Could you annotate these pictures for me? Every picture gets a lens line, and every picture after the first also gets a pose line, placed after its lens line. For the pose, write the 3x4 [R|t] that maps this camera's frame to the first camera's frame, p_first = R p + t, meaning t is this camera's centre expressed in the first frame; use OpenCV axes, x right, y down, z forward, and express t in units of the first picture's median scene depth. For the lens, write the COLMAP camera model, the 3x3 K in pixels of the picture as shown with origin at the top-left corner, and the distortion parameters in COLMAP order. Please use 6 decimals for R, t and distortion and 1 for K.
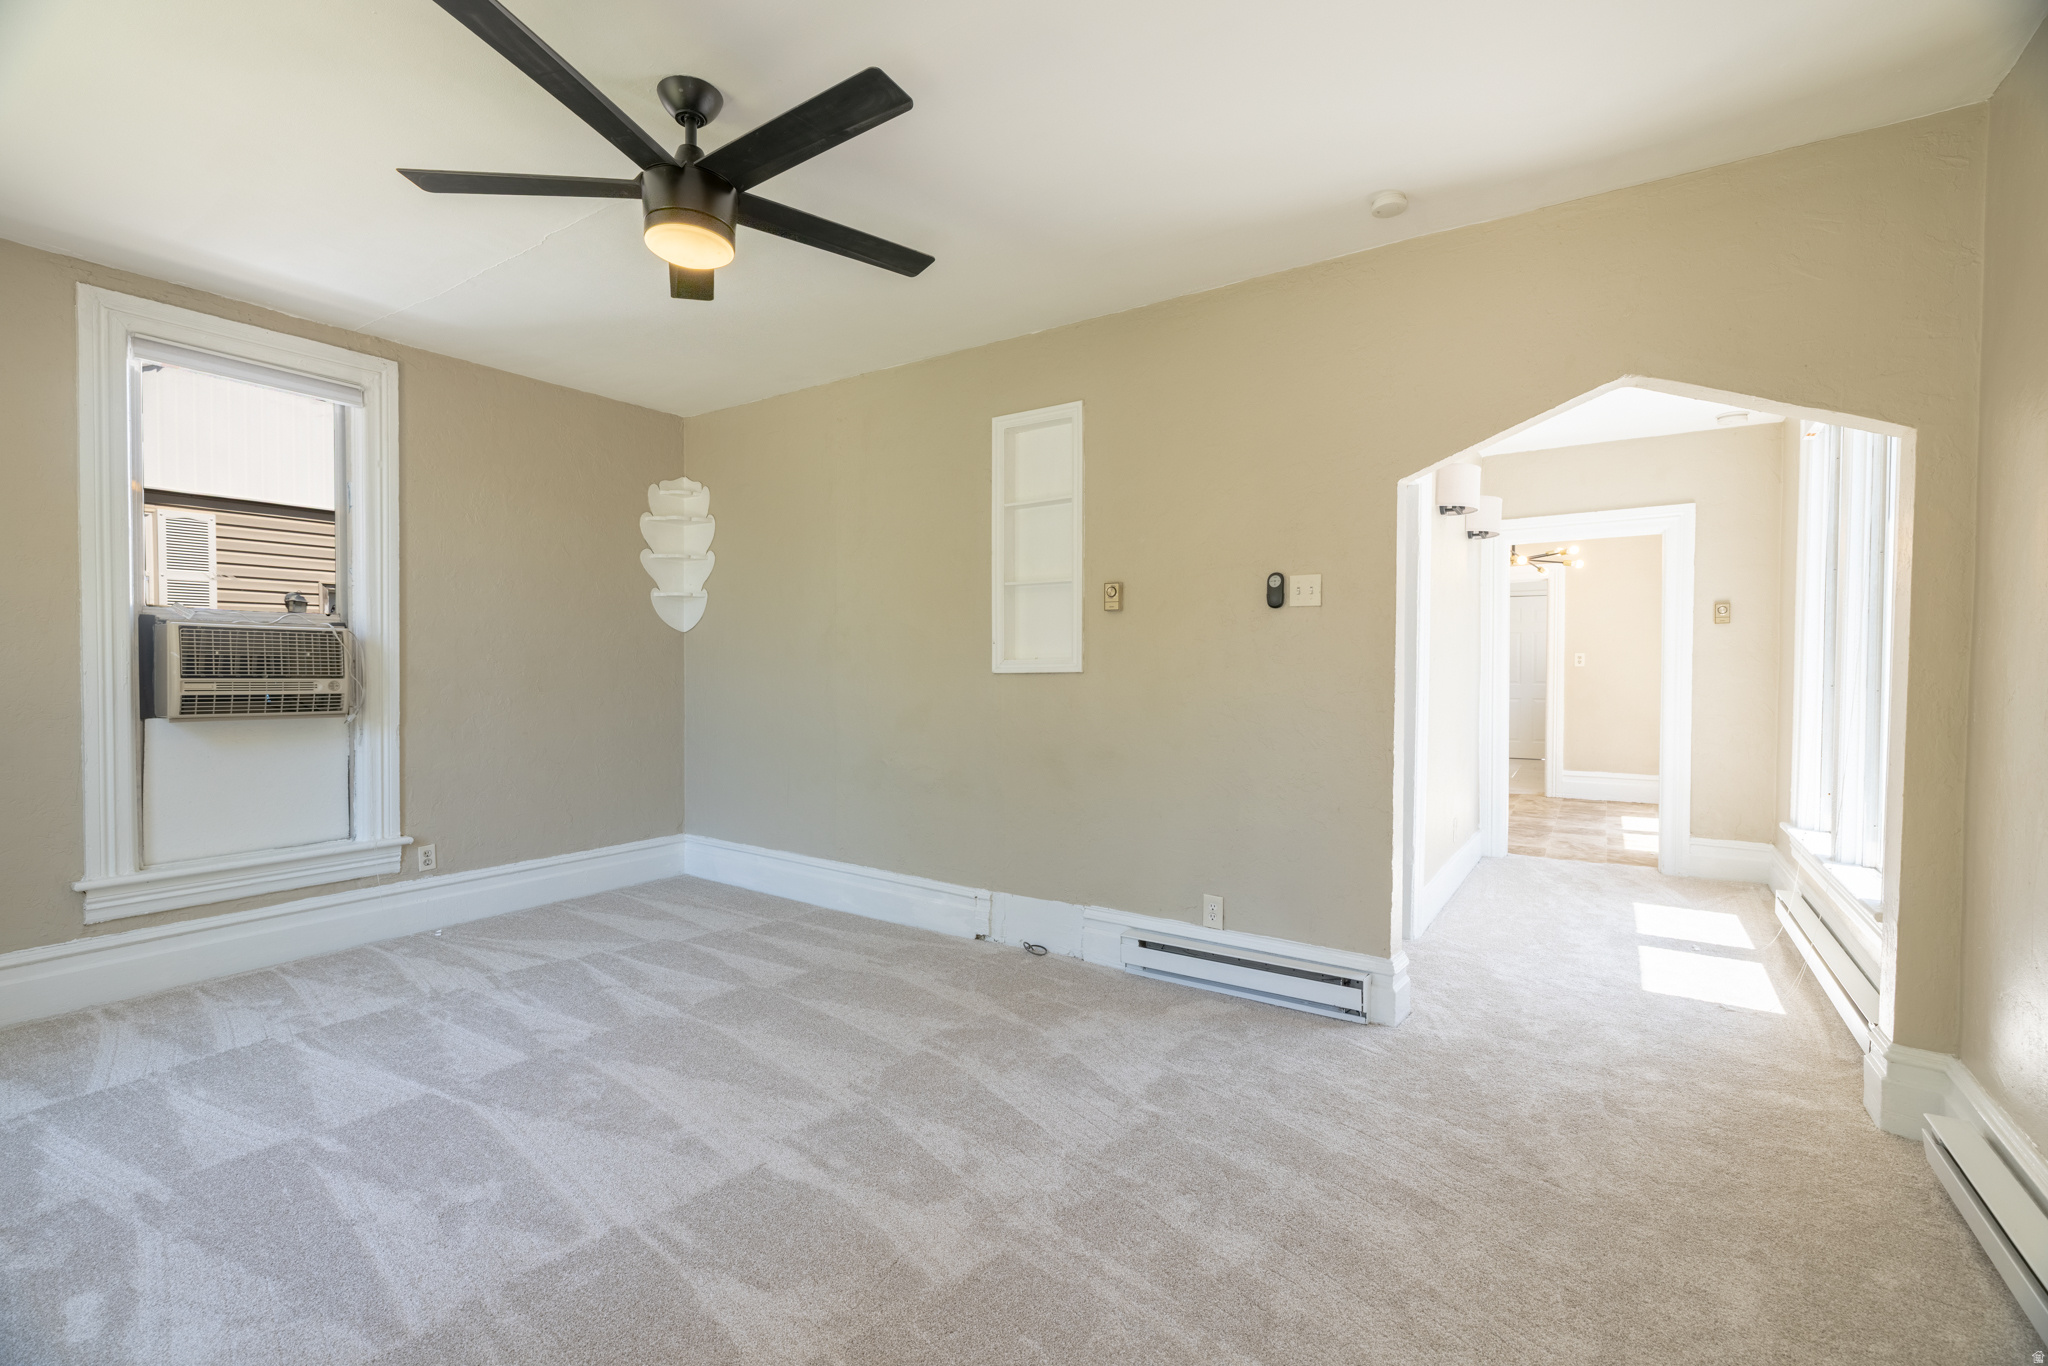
lens RADIAL K [[886.5, 0, 1022.0], [0, 886.5, 678.6], [0, 0, 1]] dist [0.001406, 0.000251]
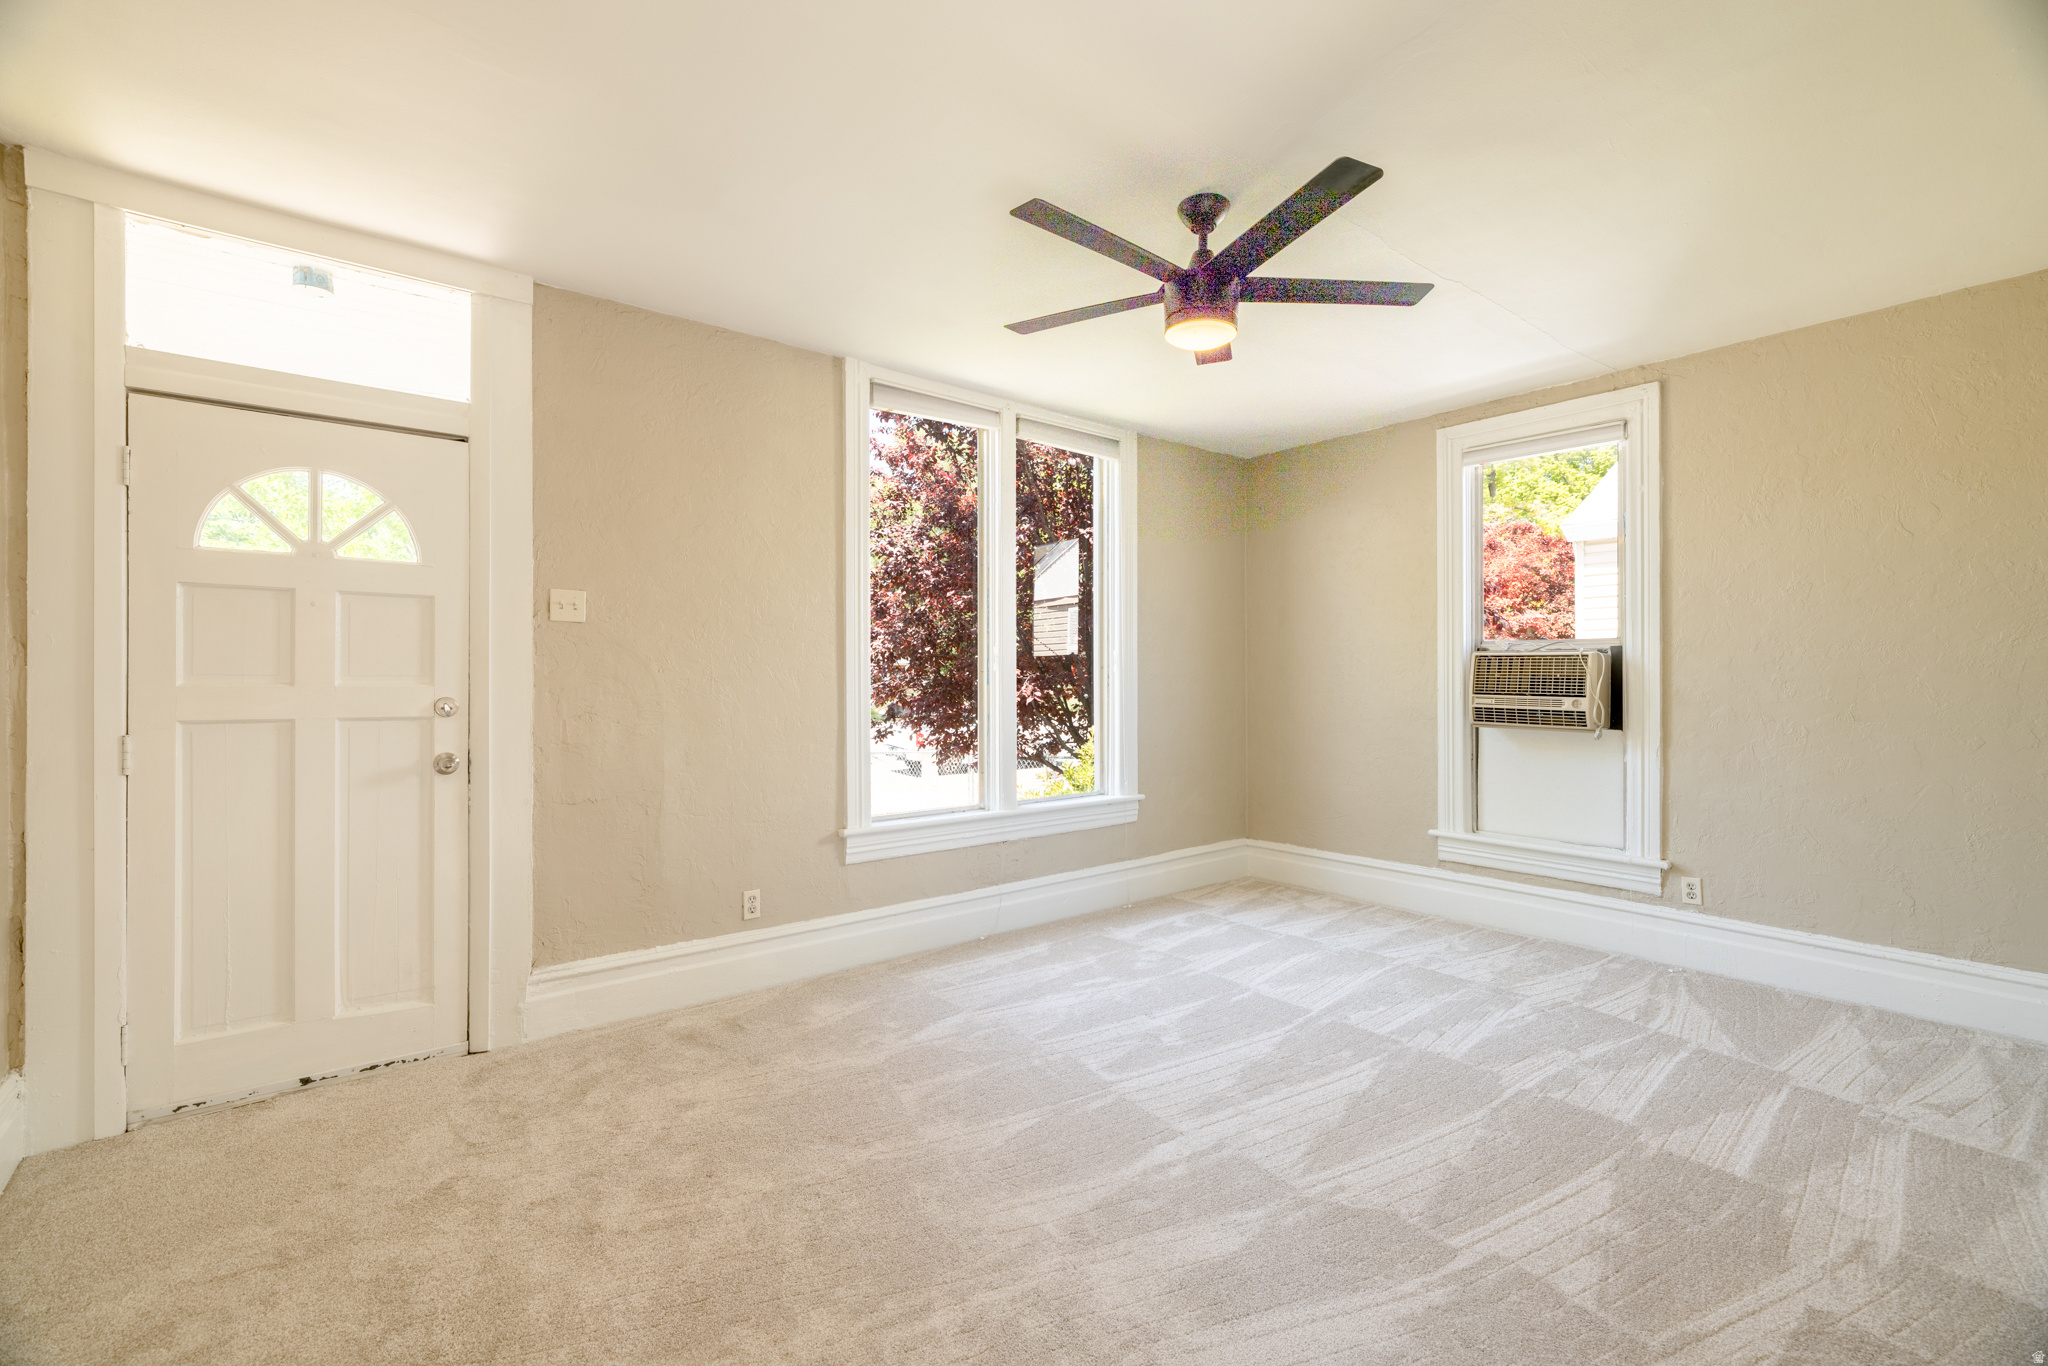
lens RADIAL K [[886.5, 0, 1022.0], [0, 886.5, 678.6], [0, 0, 1]] dist [0.001406, 0.000251]
pose [[-0.299376, -0.004374, -0.954125, 0.535632], [-0.018179, 0.999834, 0.001121, -0.013312], [0.953962, 0.017681, -0.299405, 0.729057]]
